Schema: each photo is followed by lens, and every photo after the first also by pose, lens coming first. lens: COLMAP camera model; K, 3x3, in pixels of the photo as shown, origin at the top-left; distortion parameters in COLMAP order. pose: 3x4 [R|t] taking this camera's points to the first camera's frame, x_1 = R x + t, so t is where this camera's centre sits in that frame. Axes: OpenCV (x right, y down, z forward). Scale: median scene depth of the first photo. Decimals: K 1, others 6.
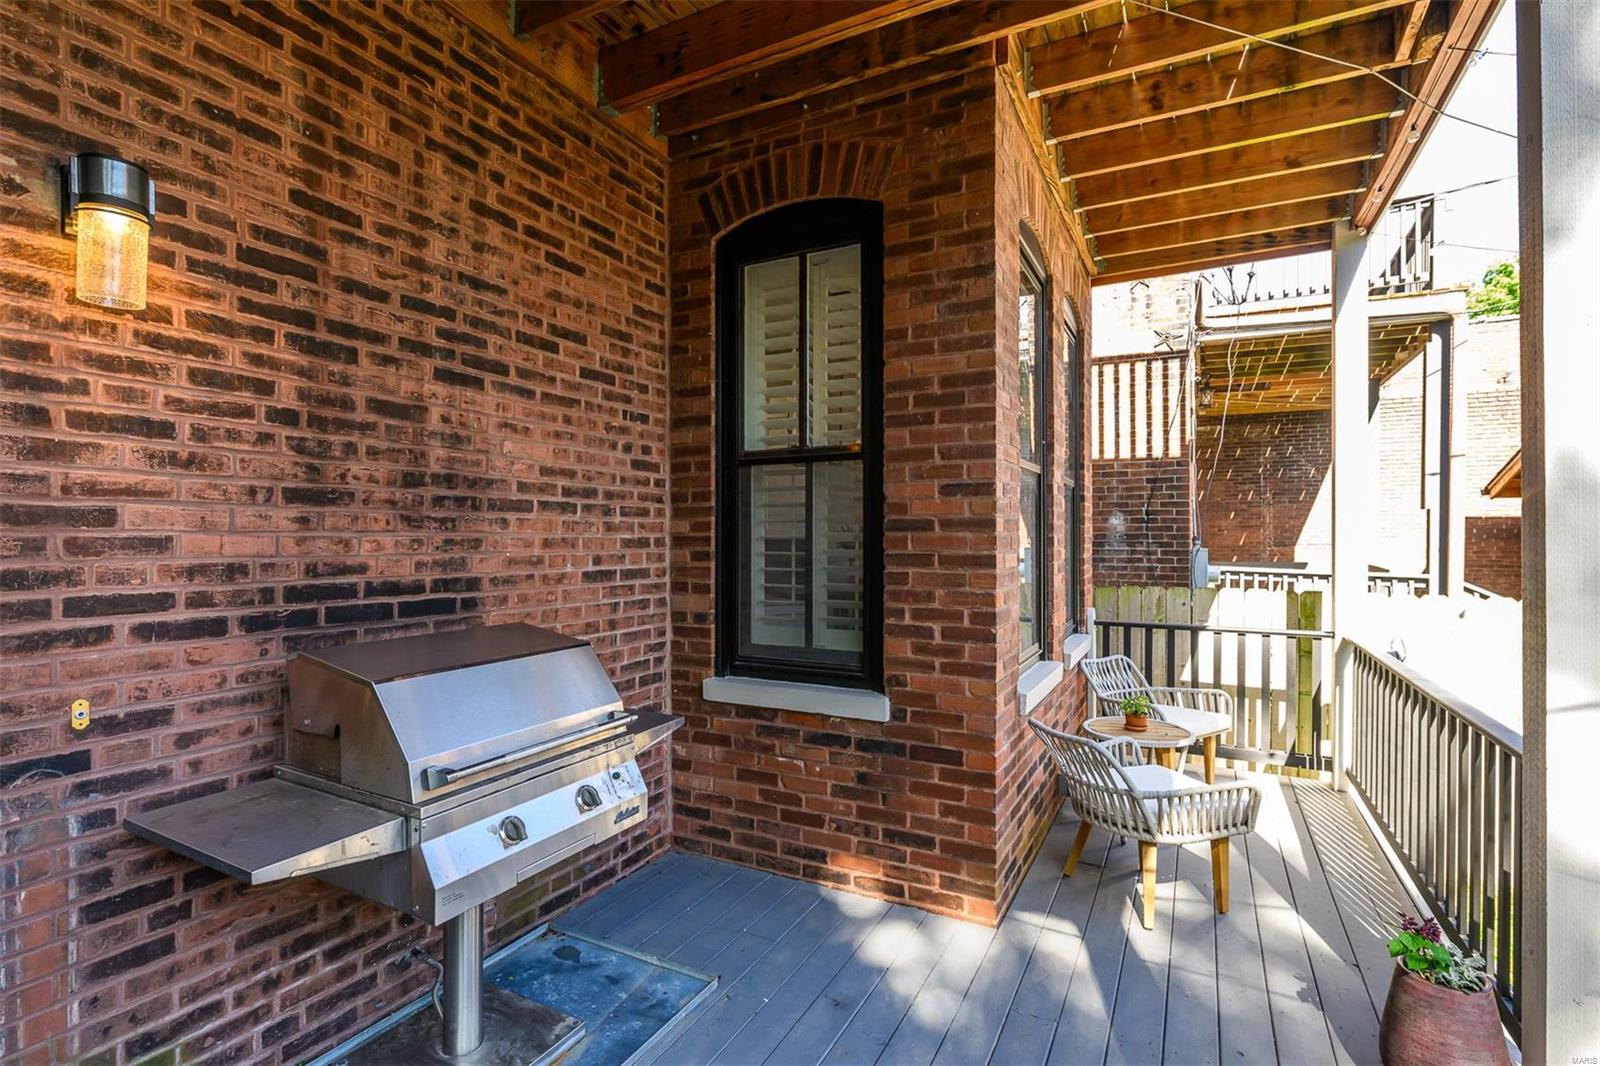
lens RADIAL K [[745.4, 0, 800.0], [0, 745.4, 533.0], [0, 0, 1]] dist [-0.002454, -0.000174]
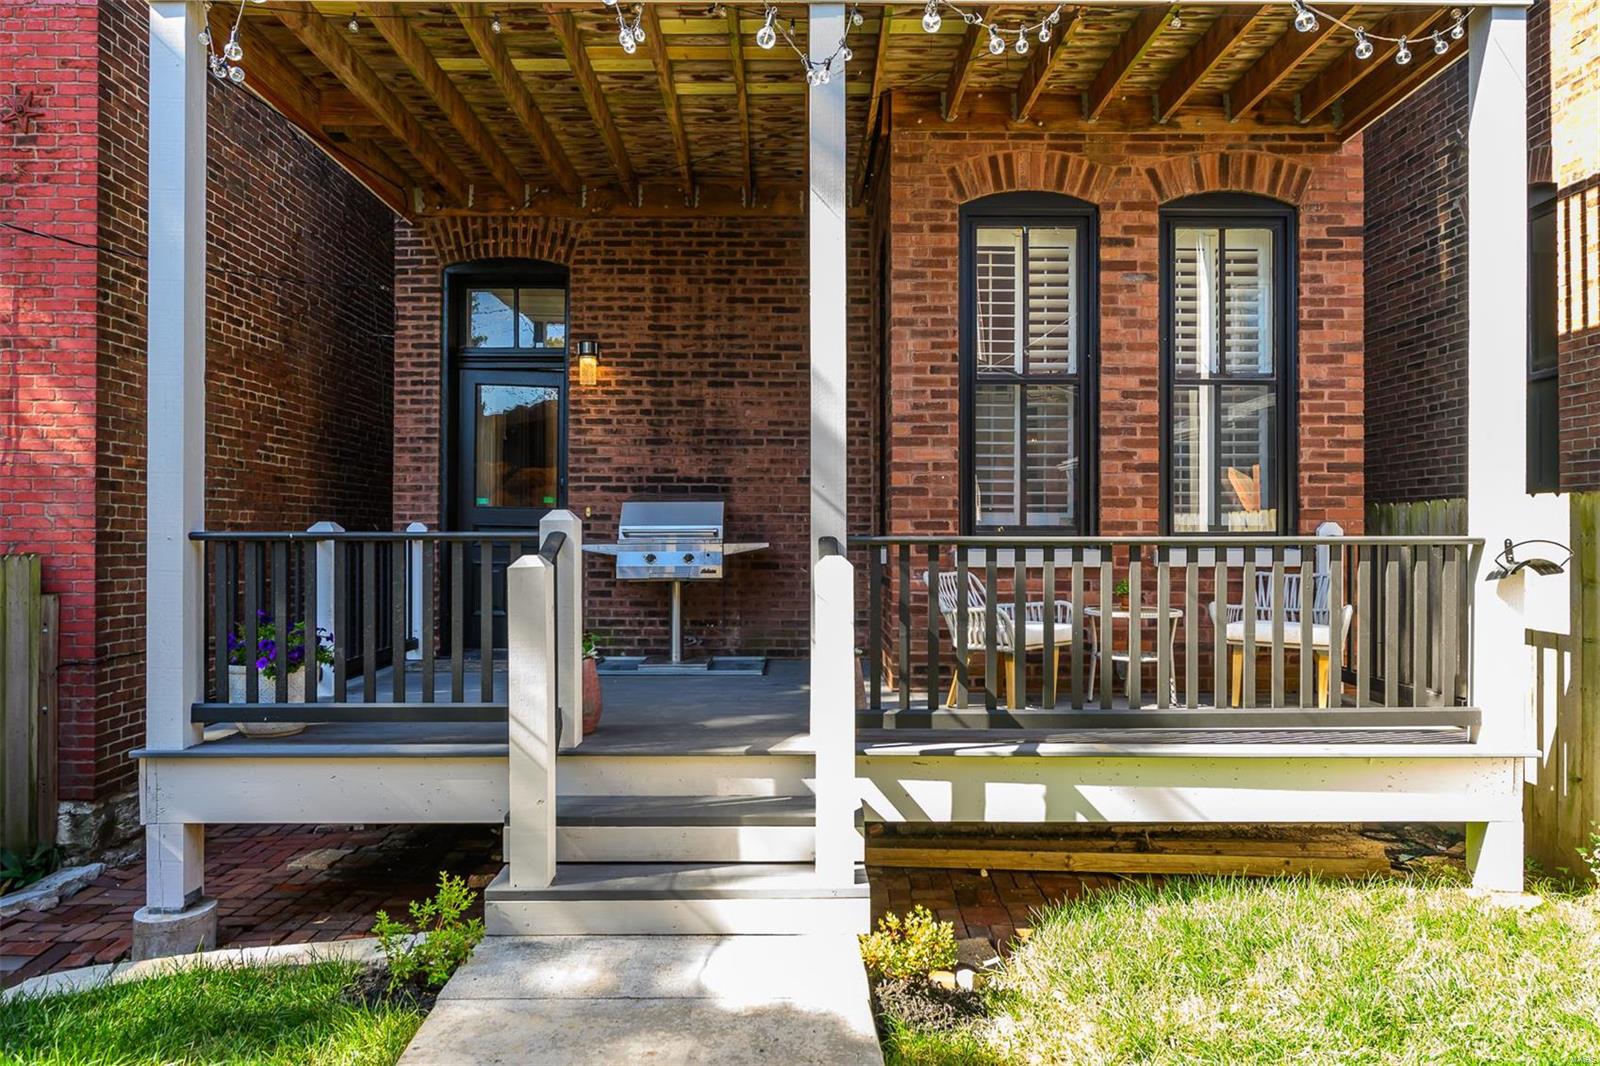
lens RADIAL K [[1056.8, 0, 803.7], [0, 1056.8, 540.4], [0, 0, 1]] dist [-0.000276, -0.000615]
pose [[0.460100, 0.002838, -0.887863, 2.637584], [-0.000348, 0.999995, 0.003016, 0.262111], [0.887867, -0.001079, 0.460098, -0.211522]]
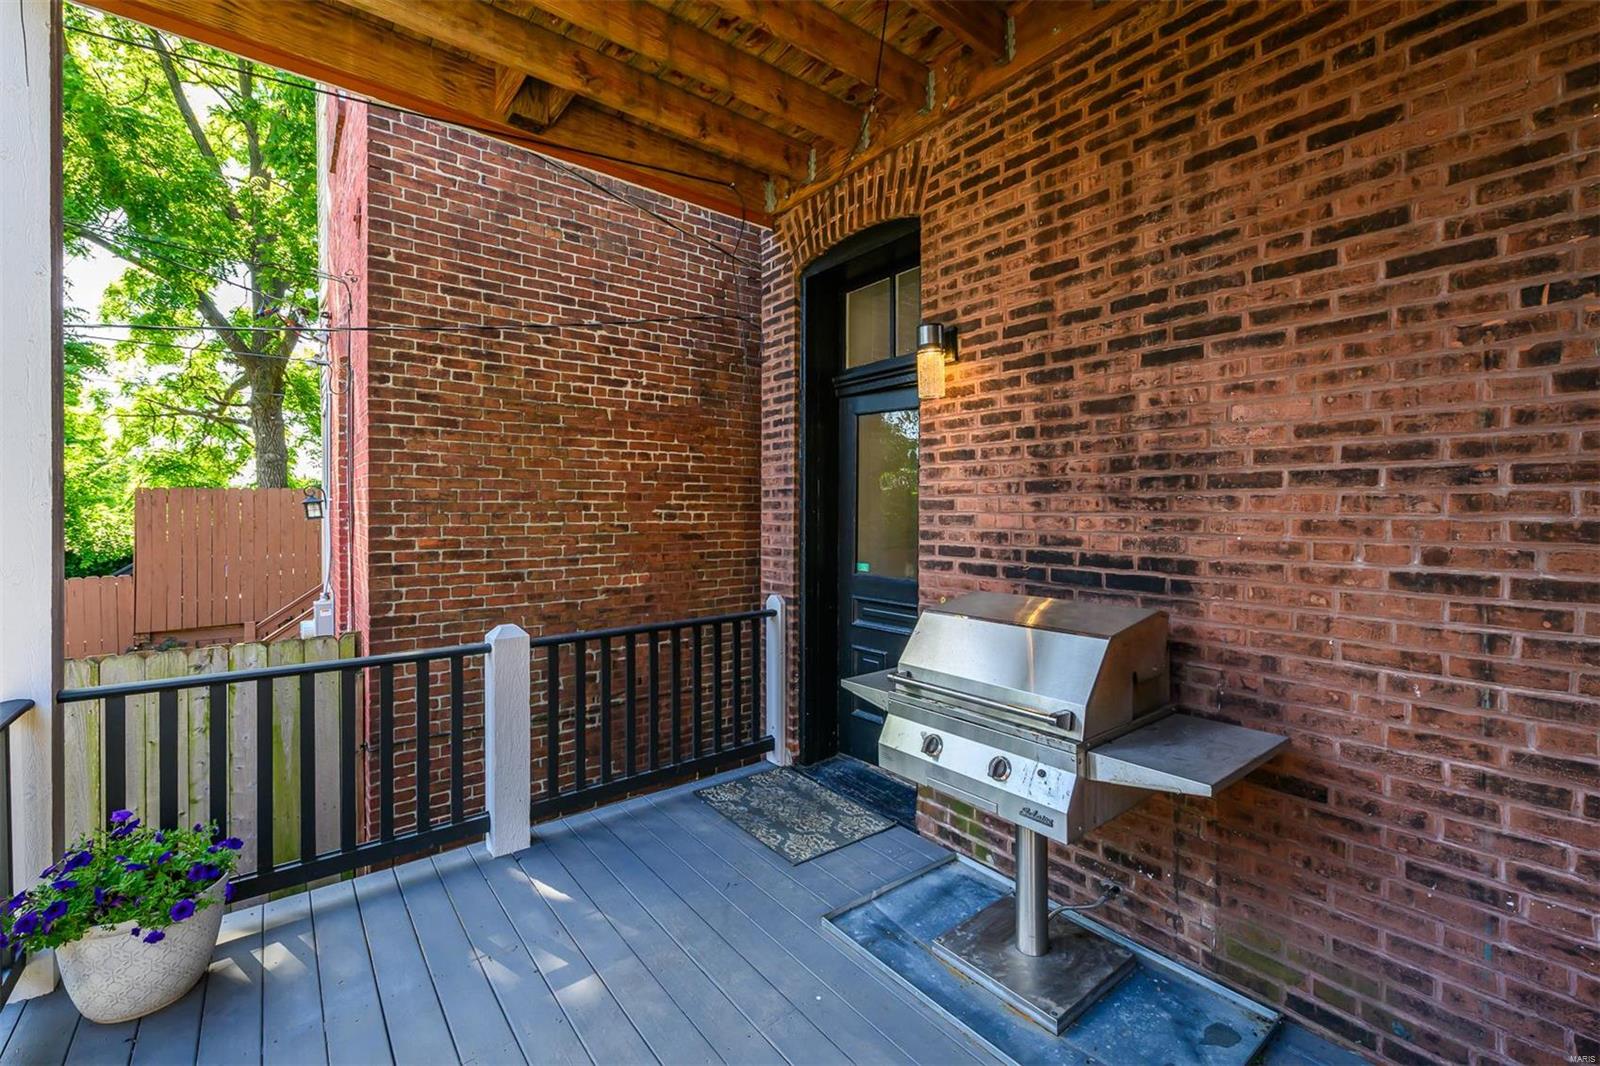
lens RADIAL K [[687.4, 0, 773.2], [0, 687.4, 517.1], [0, 0, 1]] dist [0.000631, -0.000063]
pose [[-0.433178, 0.007182, -0.901280, 0.657192], [0.002103, 0.999974, 0.006958, -0.002521], [0.901306, 0.001118, -0.433181, 1.029269]]
